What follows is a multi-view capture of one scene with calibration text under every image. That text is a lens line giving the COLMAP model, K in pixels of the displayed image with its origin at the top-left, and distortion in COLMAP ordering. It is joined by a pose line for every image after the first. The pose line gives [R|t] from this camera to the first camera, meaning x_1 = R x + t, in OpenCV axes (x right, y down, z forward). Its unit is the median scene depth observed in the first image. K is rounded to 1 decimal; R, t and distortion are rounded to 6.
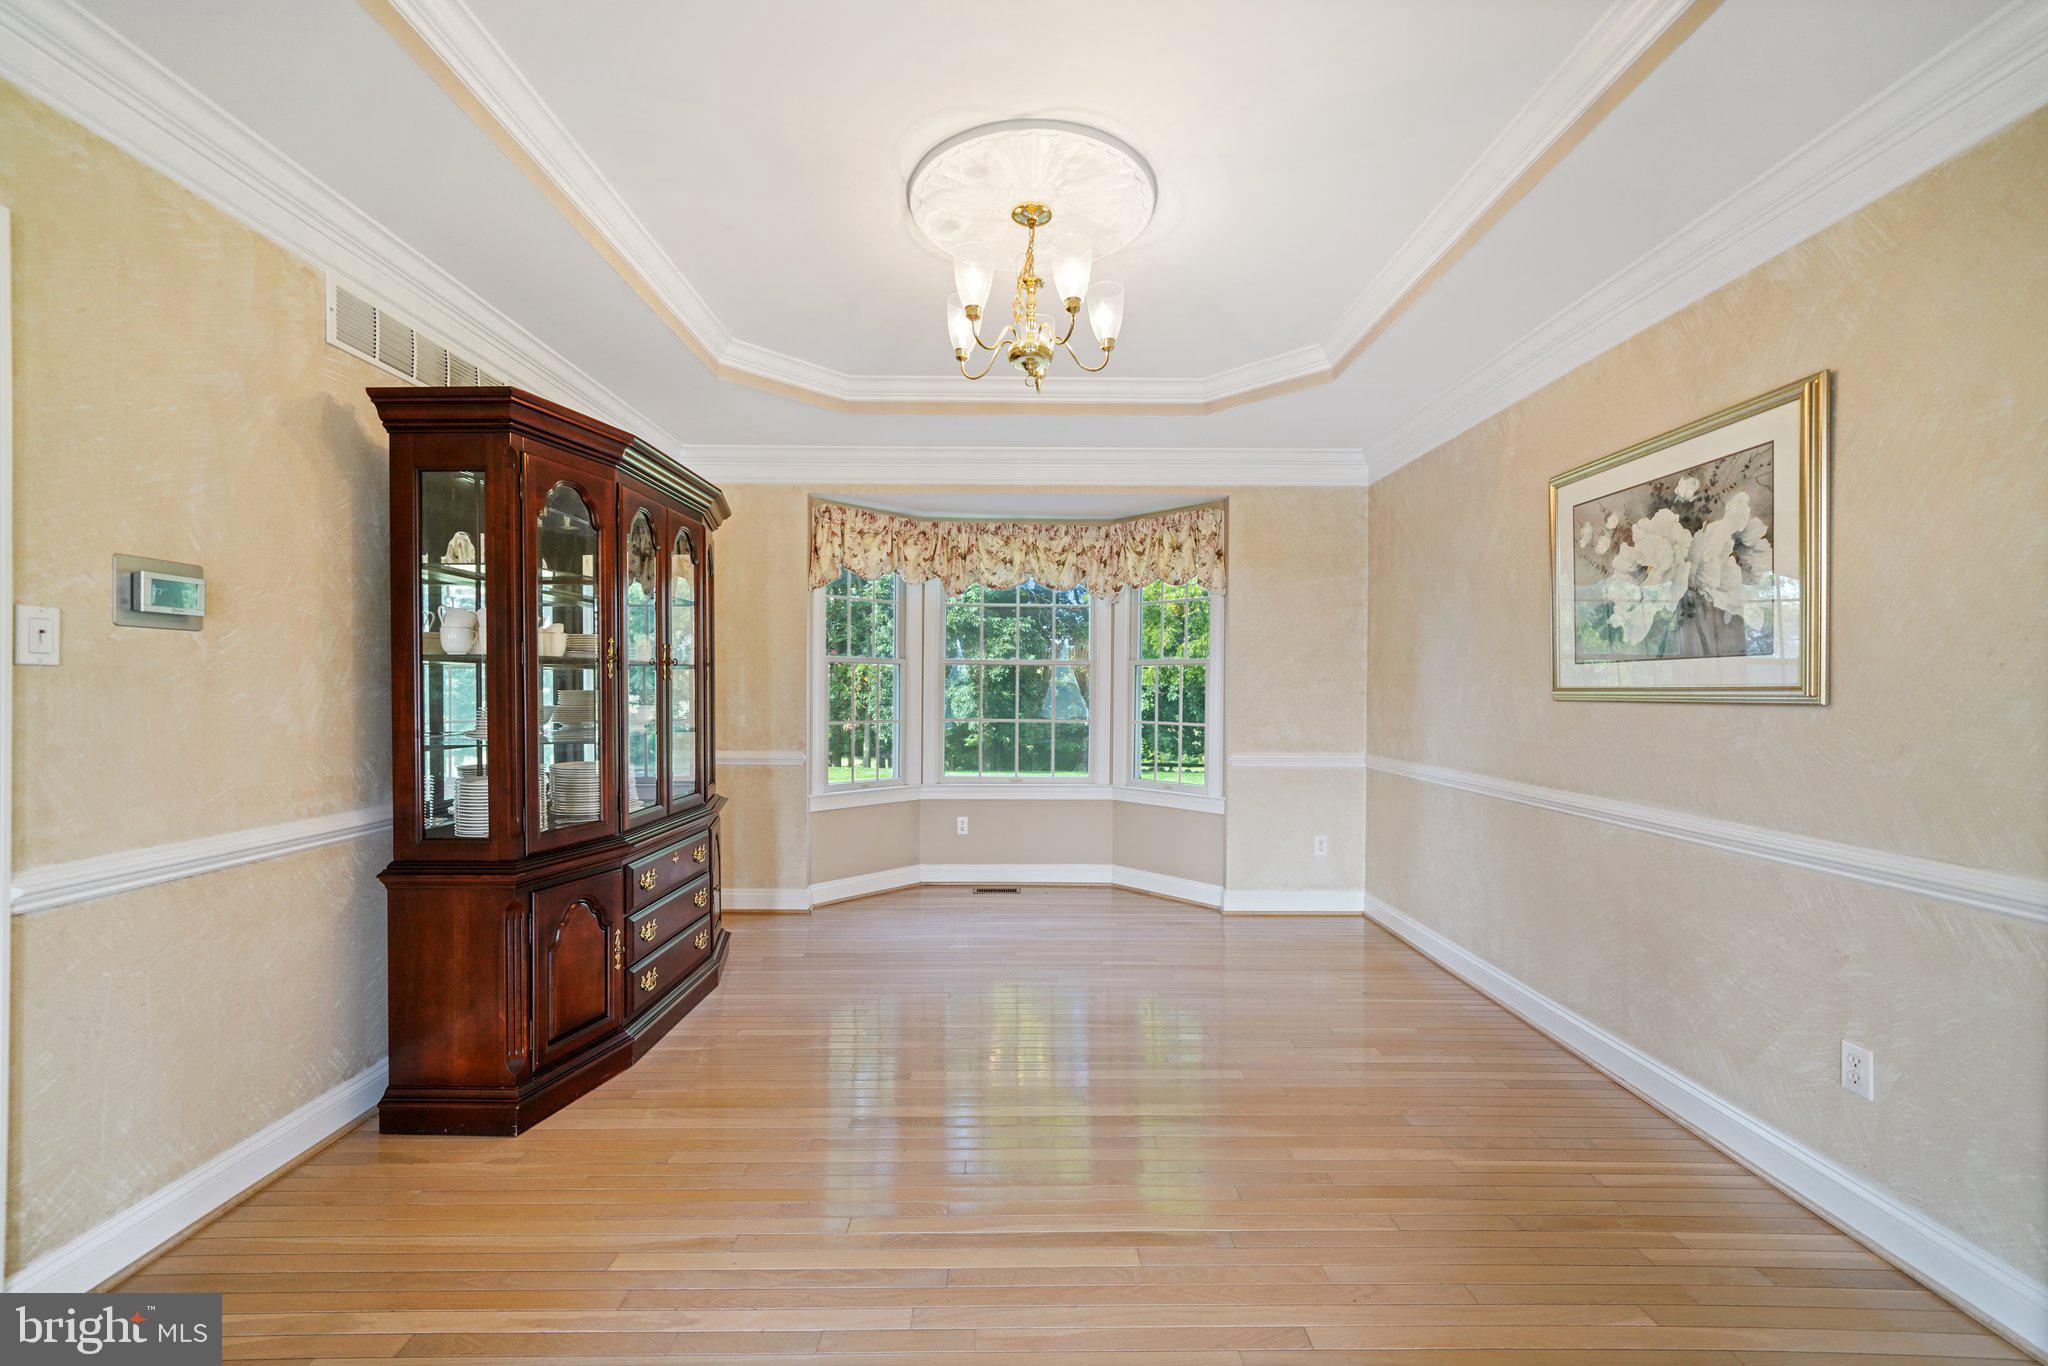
lens RADIAL K [[820.5, 0, 1019.8], [0, 820.5, 698.9], [0, 0, 1]] dist [0.000294, -0.000013]
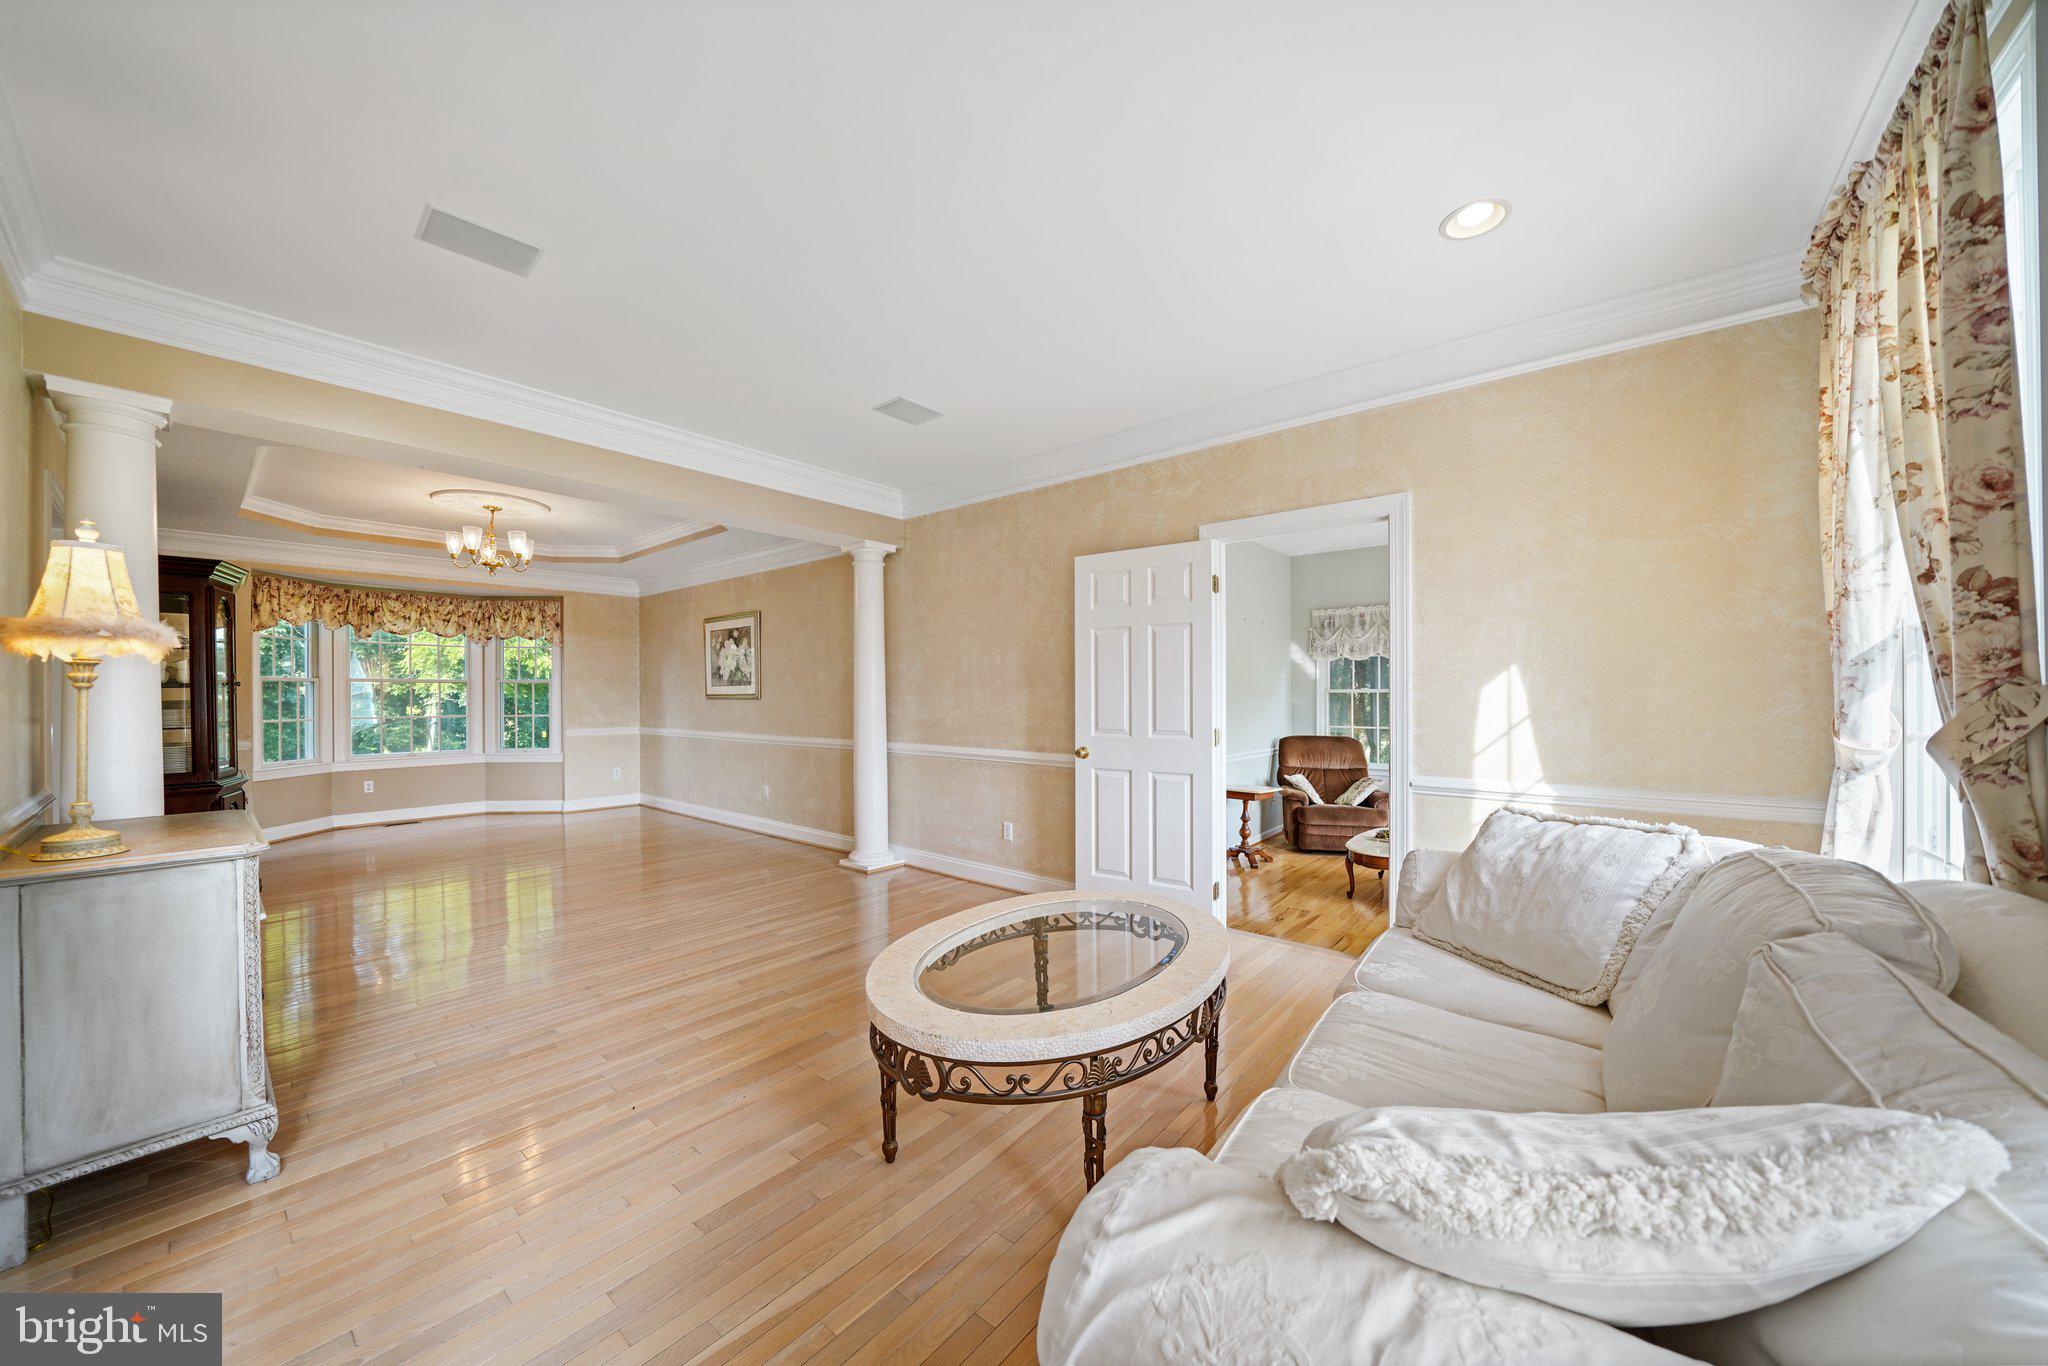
lens RADIAL K [[717.4, 0, 1024.5], [0, 717.4, 697.9], [0, 0, 1]] dist [-0.021293, 0.002011]
pose [[0.638248, -0.011558, 0.769744, -0.336073], [0.016612, 0.999861, 0.001240, 0.008192], [-0.769652, 0.011996, 0.638351, -0.881511]]
